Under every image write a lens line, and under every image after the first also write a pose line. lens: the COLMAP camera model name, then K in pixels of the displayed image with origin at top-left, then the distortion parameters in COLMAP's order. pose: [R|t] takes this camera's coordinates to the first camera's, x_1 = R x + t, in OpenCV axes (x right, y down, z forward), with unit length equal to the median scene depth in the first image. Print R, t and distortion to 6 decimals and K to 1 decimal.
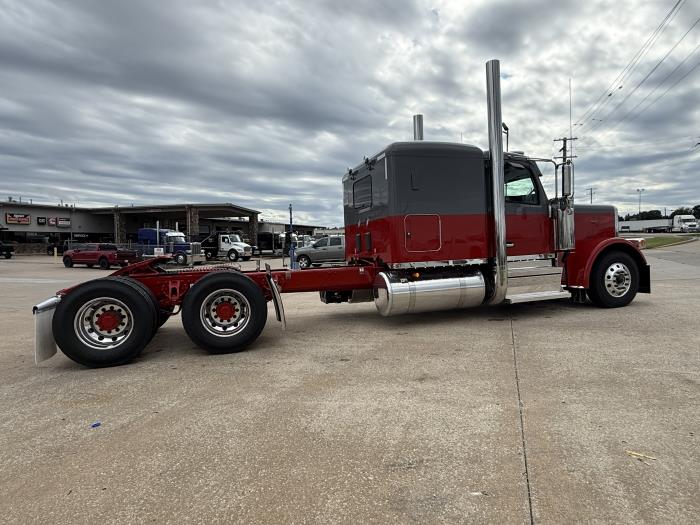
lens RADIAL K [[411.9, 0, 348.8], [0, 411.9, 269.9], [0, 0, 1]] dist [0.001216, 0.000021]
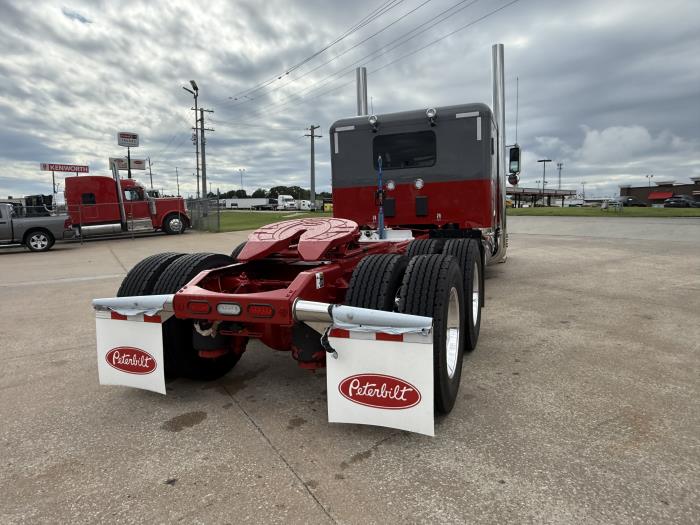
lens RADIAL K [[452.0, 0, 348.6], [0, 452.0, 255.7], [0, 0, 1]] dist [-0.001322, -0.001692]
pose [[0.633429, -0.060158, 0.771459, -0.095725], [0.049229, 0.998087, 0.037410, -0.000614], [-0.772233, 0.014281, 0.635179, 0.057706]]
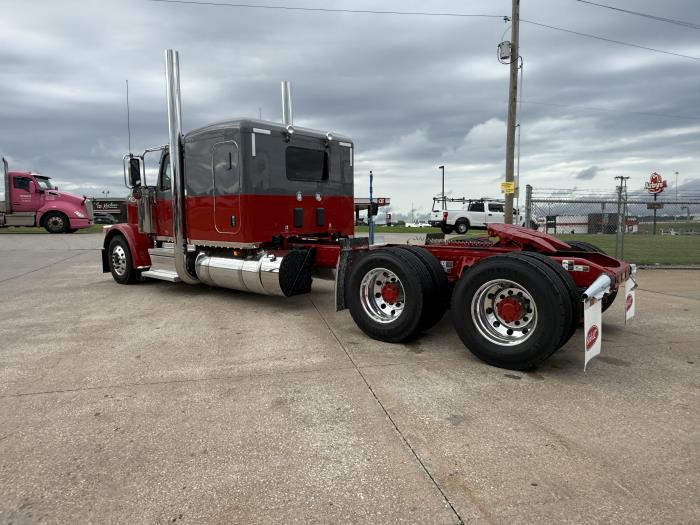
lens RADIAL K [[448.0, 0, 346.3], [0, 448.0, 259.1], [0, 0, 1]] dist [-0.001847, 0.000609]
pose [[-0.532845, -0.040940, 0.845222, -0.106816], [0.077481, 0.992273, 0.096908, -0.007818], [-0.842658, 0.117126, -0.525556, 0.178246]]
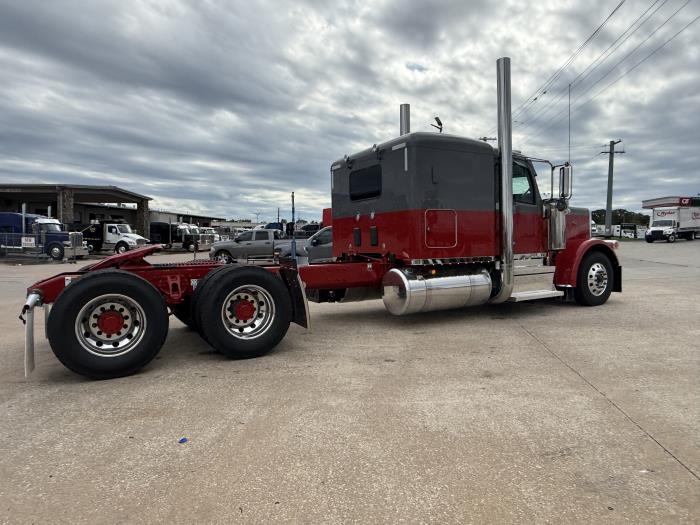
lens RADIAL K [[457.7, 0, 350.0], [0, 457.7, 262.5], [0, 0, 1]] dist [0.001761, 0.000571]
pose [[0.976336, 0.015935, 0.215669, -0.026692], [-0.012734, 0.999787, -0.016225, 0.001045], [-0.215882, 0.013095, 0.976332, -0.000330]]
